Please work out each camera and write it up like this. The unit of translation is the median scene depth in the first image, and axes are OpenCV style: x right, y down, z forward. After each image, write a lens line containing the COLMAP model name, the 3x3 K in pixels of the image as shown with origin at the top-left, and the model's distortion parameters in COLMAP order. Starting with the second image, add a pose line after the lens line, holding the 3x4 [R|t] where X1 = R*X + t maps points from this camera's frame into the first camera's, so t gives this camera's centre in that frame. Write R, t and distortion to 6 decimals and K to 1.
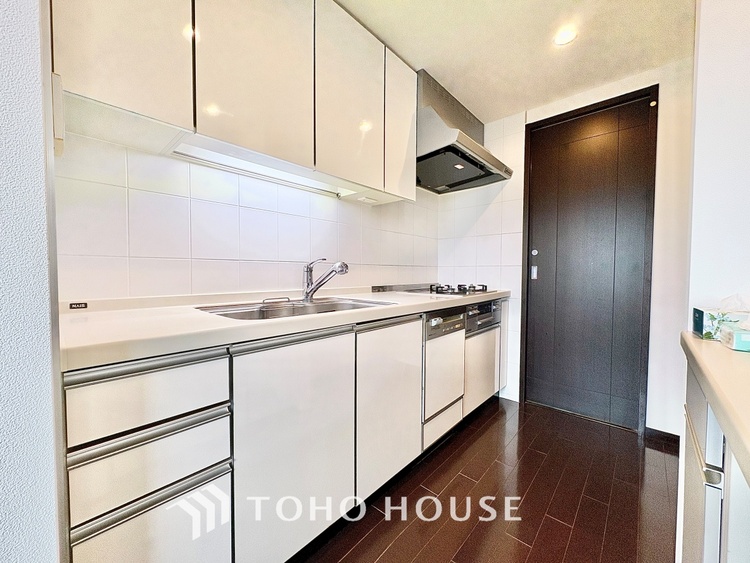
lens RADIAL K [[297.7, 0, 375.0], [0, 297.7, 281.5], [0, 0, 1]] dist [0.002222, 0.000336]
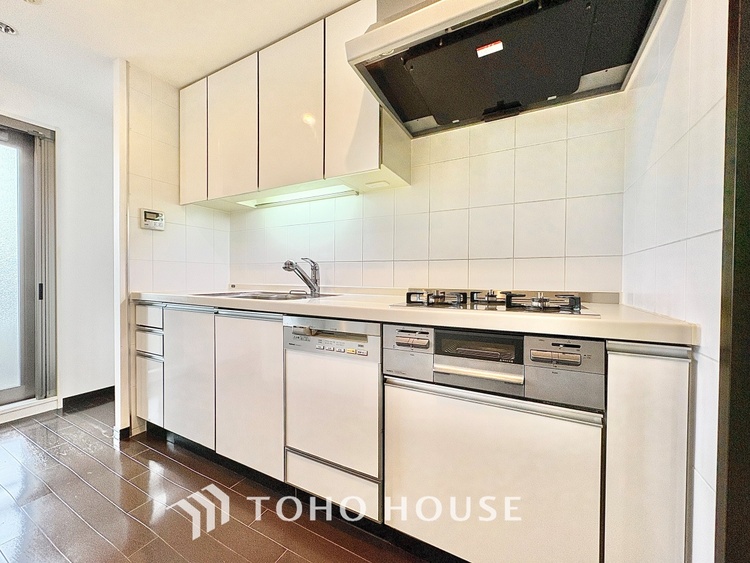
lens RADIAL K [[297.7, 0, 375.0], [0, 297.7, 281.5], [0, 0, 1]] dist [0.002222, 0.000336]
pose [[0.250369, 0.007951, -0.968118, 1.022173], [-0.031763, 0.999495, -0.000006, 0.004138], [0.967629, 0.030752, 0.250495, 1.013112]]
